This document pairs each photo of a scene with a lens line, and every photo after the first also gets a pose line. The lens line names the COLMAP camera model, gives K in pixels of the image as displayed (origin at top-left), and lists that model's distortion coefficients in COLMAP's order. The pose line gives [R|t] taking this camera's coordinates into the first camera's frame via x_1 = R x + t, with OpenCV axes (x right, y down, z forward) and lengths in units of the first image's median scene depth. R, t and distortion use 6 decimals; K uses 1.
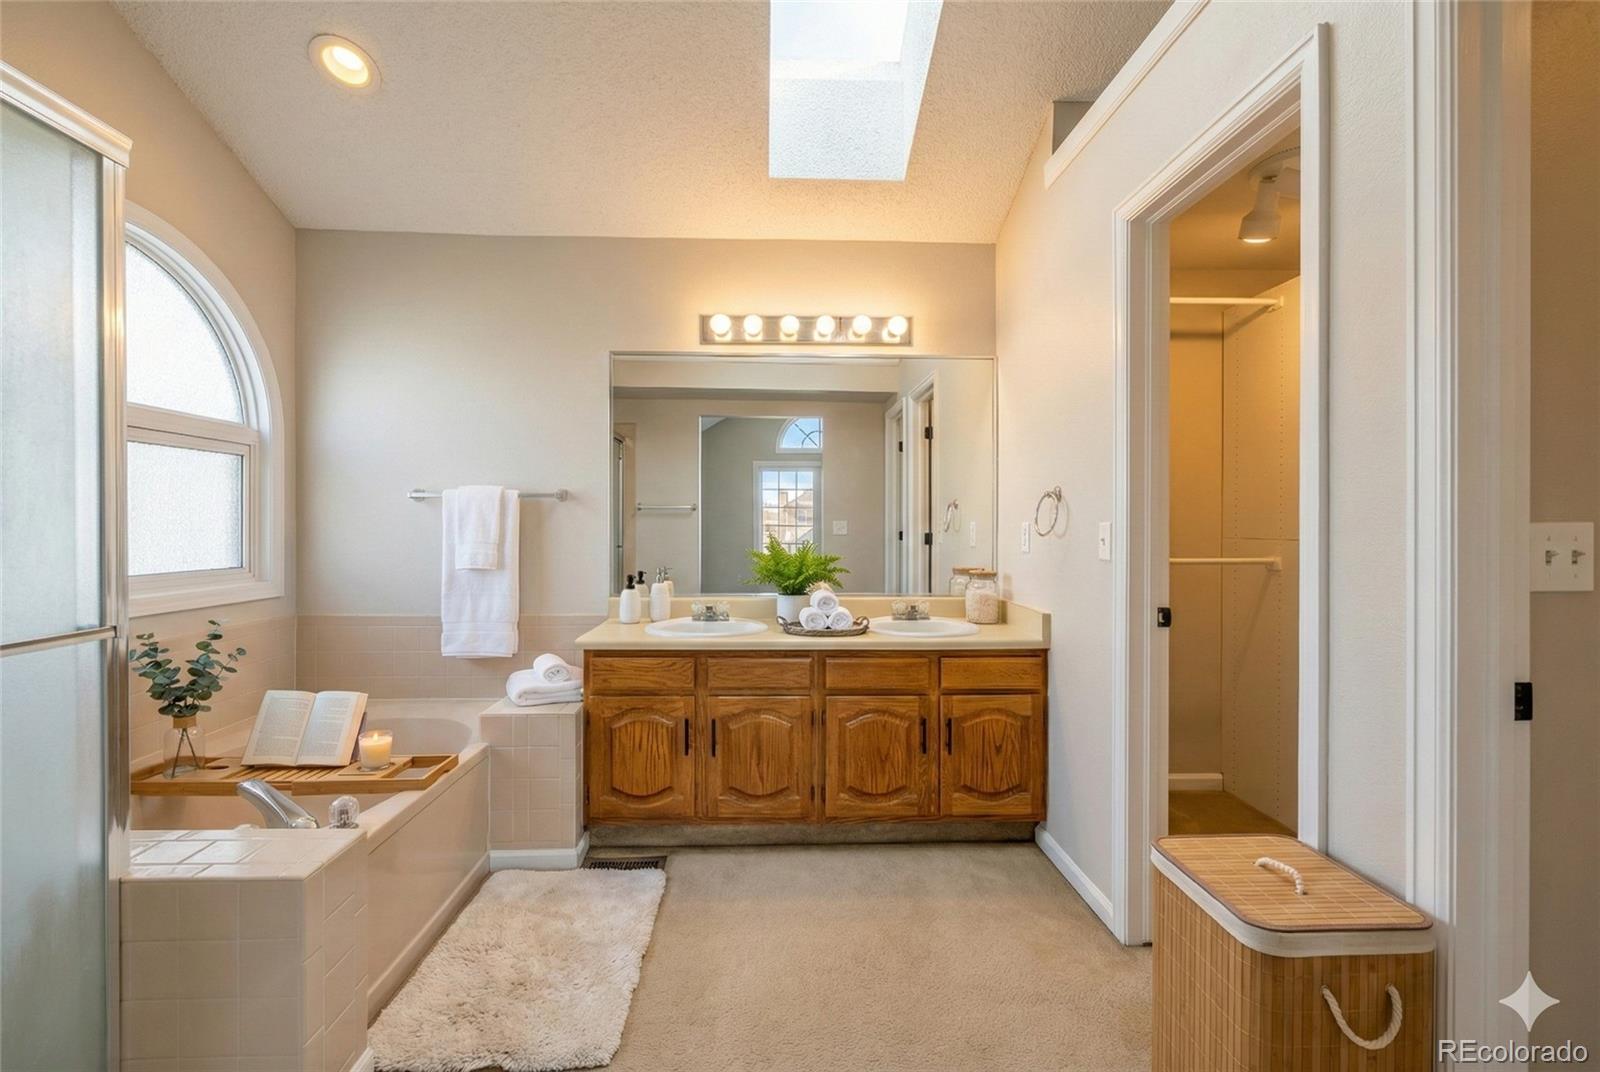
lens RADIAL K [[684.1, 0, 788.7], [0, 684.1, 525.7], [0, 0, 1]] dist [0.002134, 0.000500]
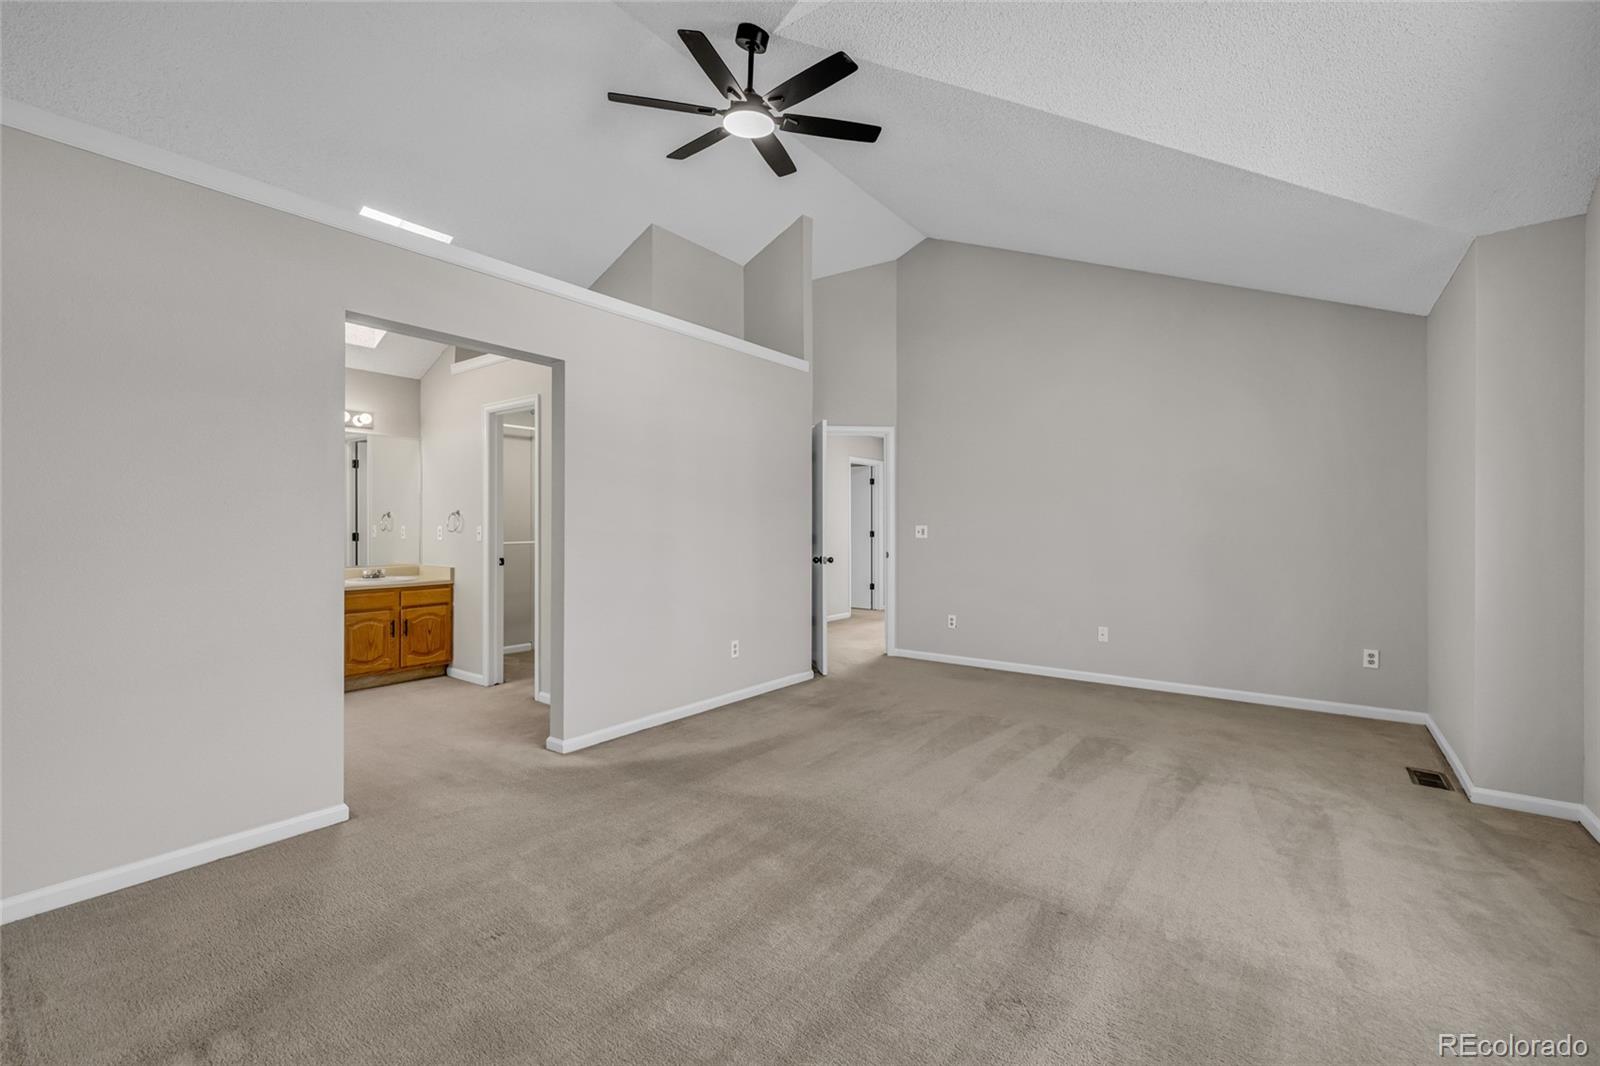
lens RADIAL K [[672.1, 0, 786.9], [0, 672.1, 523.7], [0, 0, 1]] dist [-0.001065, 0.001077]
pose [[0.641568, -0.001153, 0.767066, -0.597445], [0.003202, 0.999994, -0.001176, -0.007311], [-0.767060, 0.003211, 0.641568, -1.225389]]
